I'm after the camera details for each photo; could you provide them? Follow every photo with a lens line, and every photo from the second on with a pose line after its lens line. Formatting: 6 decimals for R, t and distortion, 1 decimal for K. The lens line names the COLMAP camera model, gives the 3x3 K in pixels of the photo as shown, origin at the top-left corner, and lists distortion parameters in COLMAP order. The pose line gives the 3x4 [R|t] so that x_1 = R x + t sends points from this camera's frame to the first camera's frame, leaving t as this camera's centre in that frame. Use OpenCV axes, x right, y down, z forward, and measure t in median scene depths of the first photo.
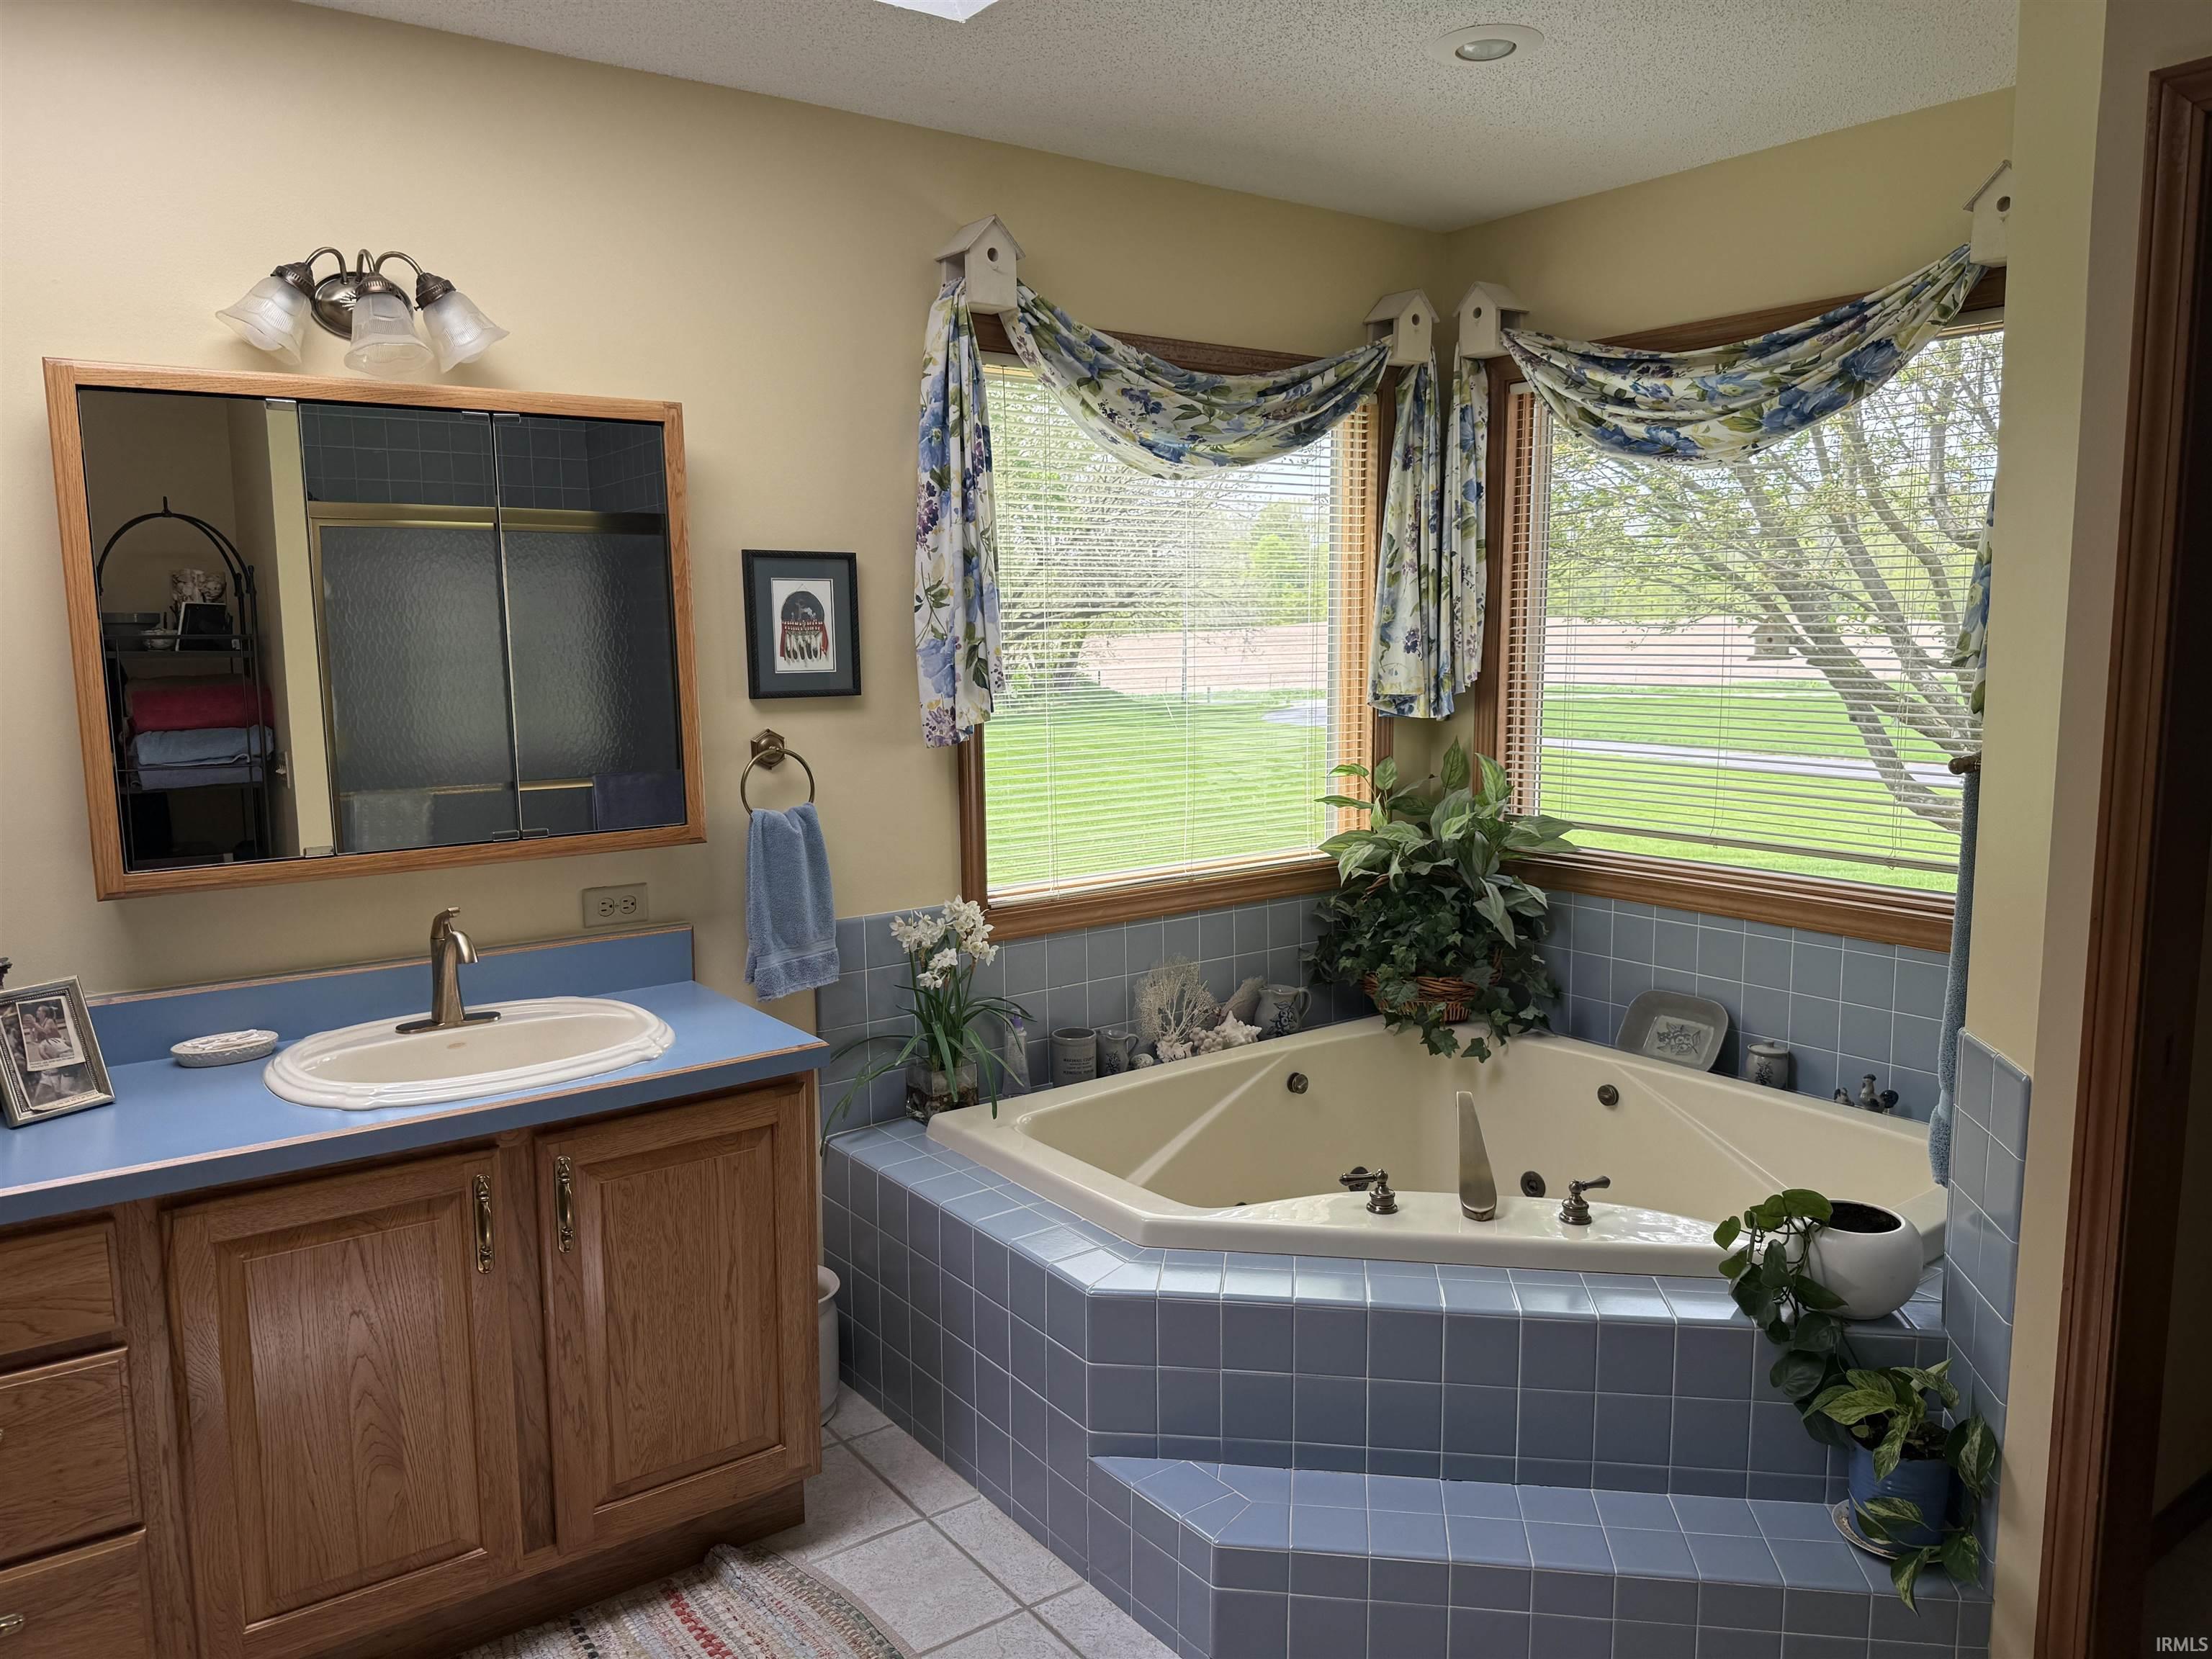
lens RADIAL K [[1582.1, 0, 1096.3], [0, 1582.1, 834.4], [0, 0, 1]] dist [0.015932, 0.002346]
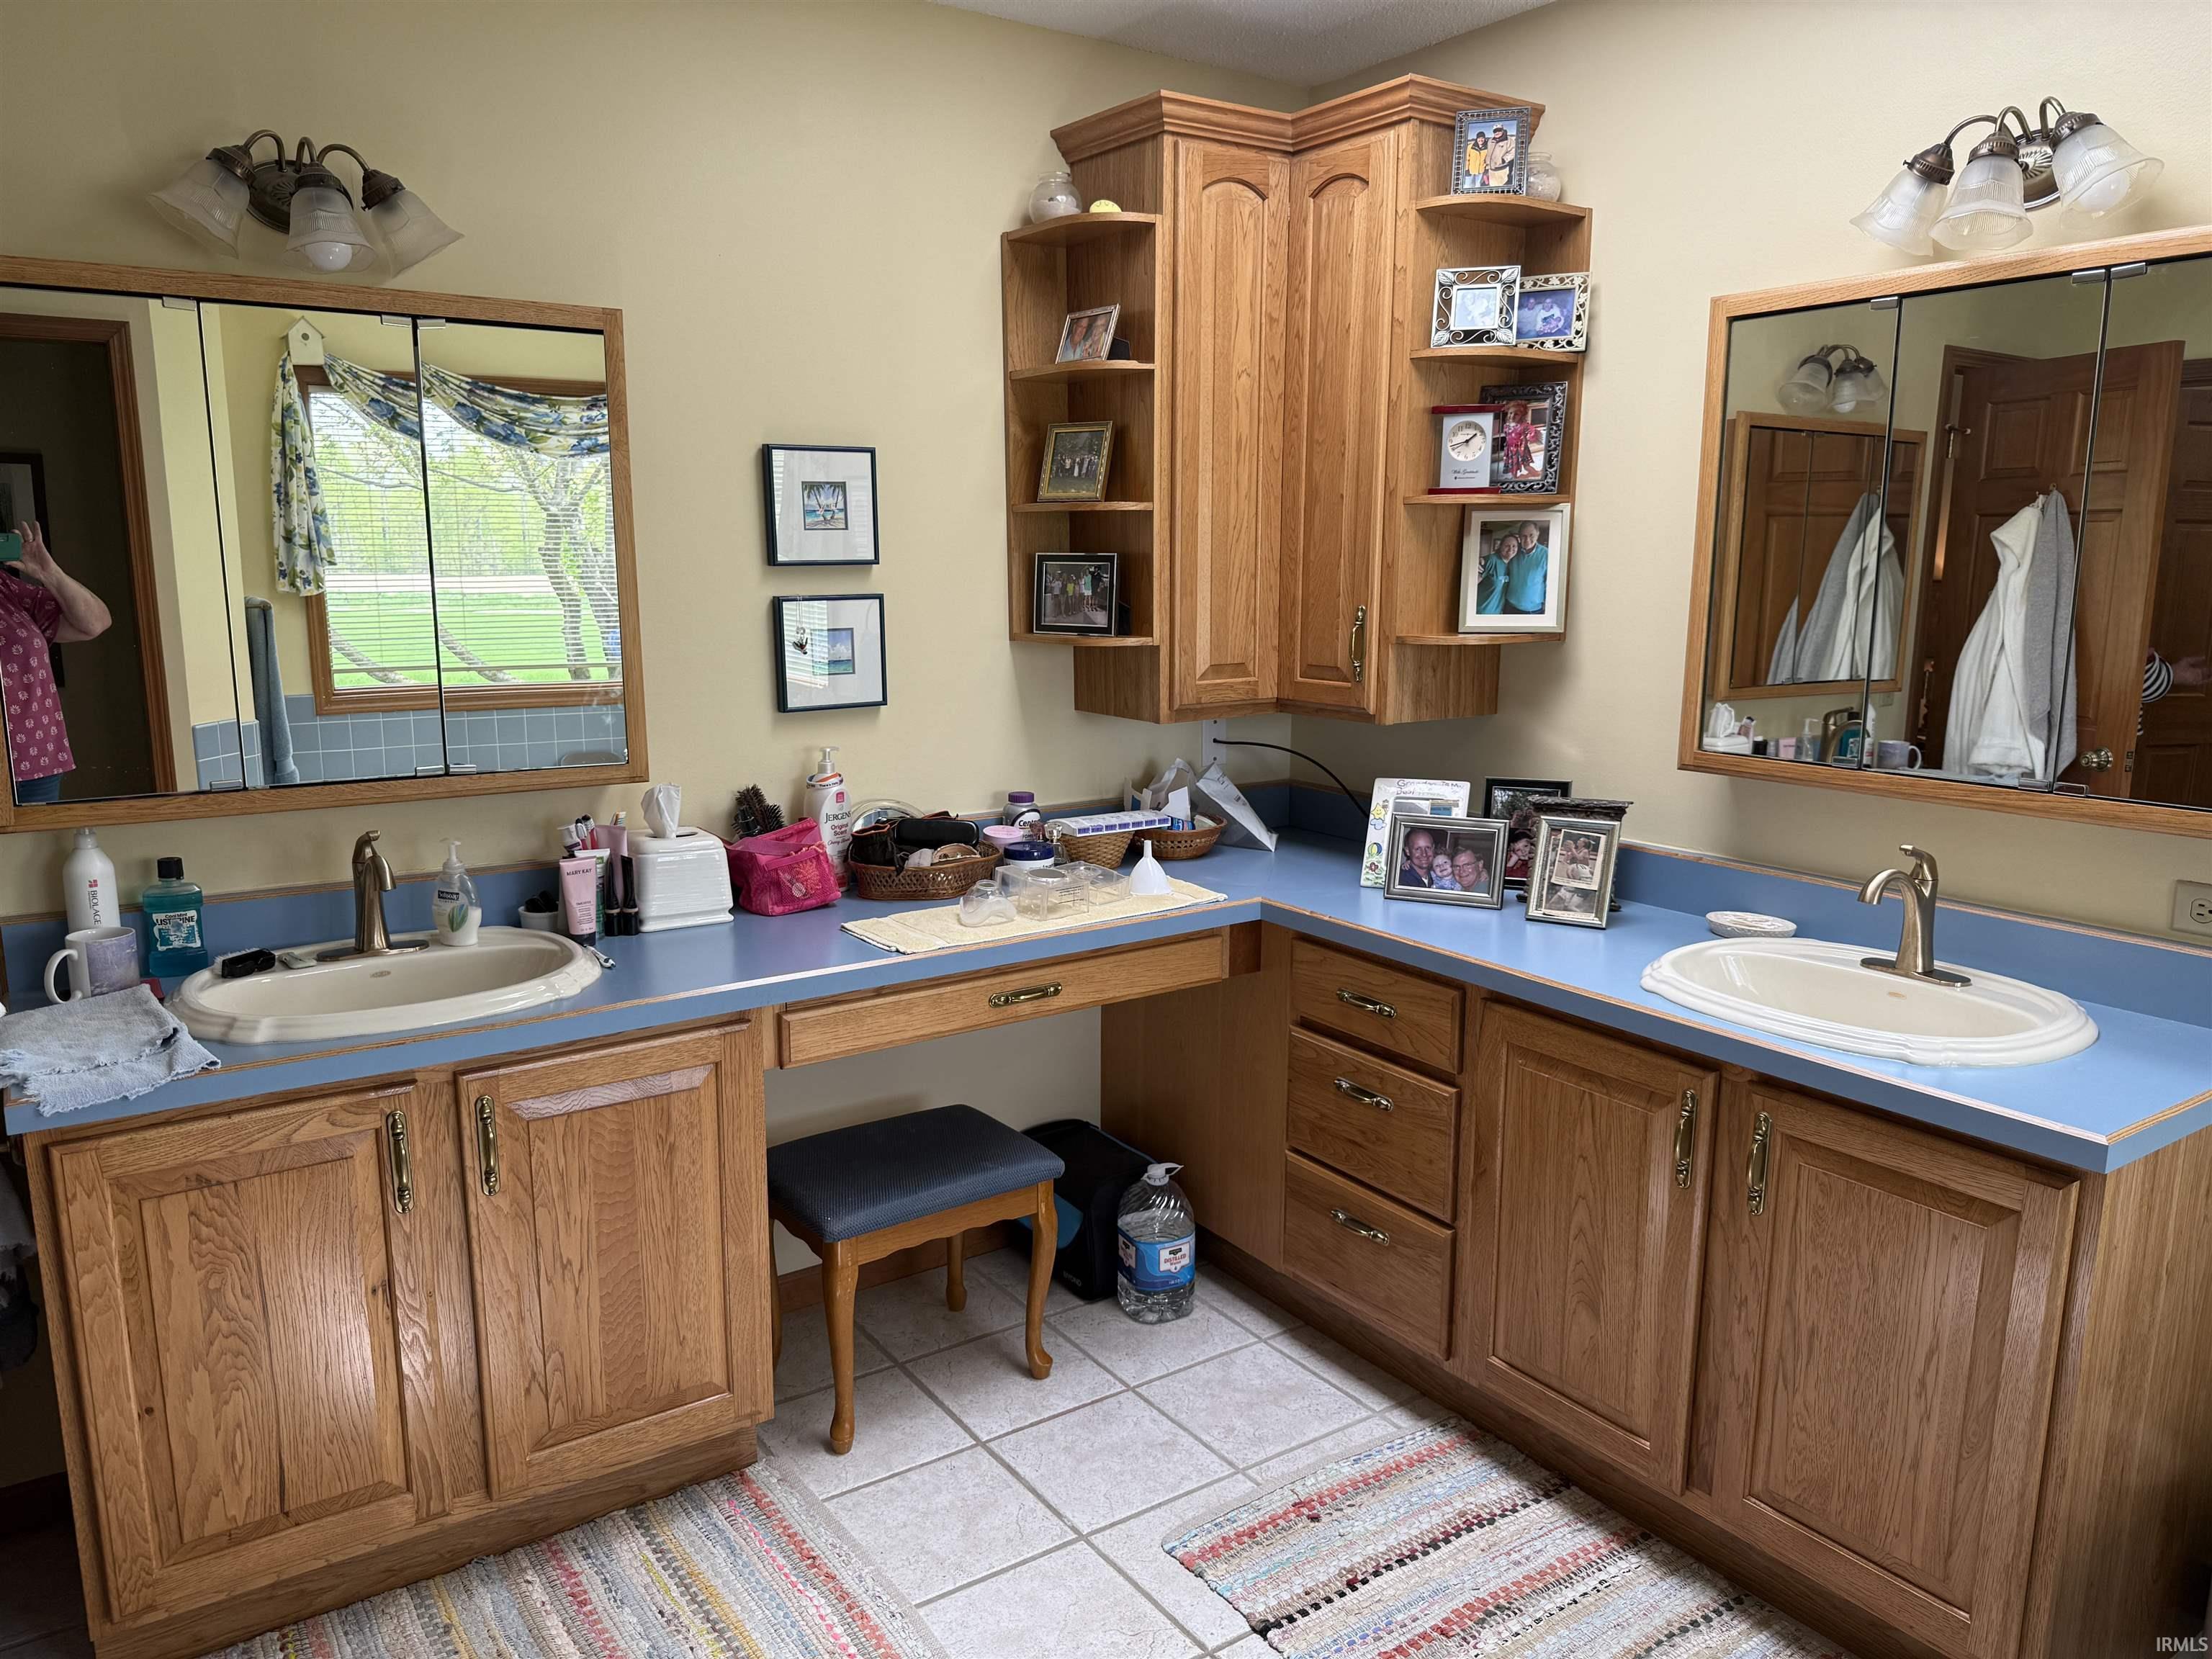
lens RADIAL K [[1582.1, 0, 1096.3], [0, 1582.1, 834.4], [0, 0, 1]] dist [0.015932, 0.002346]
pose [[-0.022243, 0.193852, -0.980779, 0.555960], [-0.135267, 0.971417, 0.195069, -0.084158], [0.990560, 0.137006, 0.004615, 0.597286]]
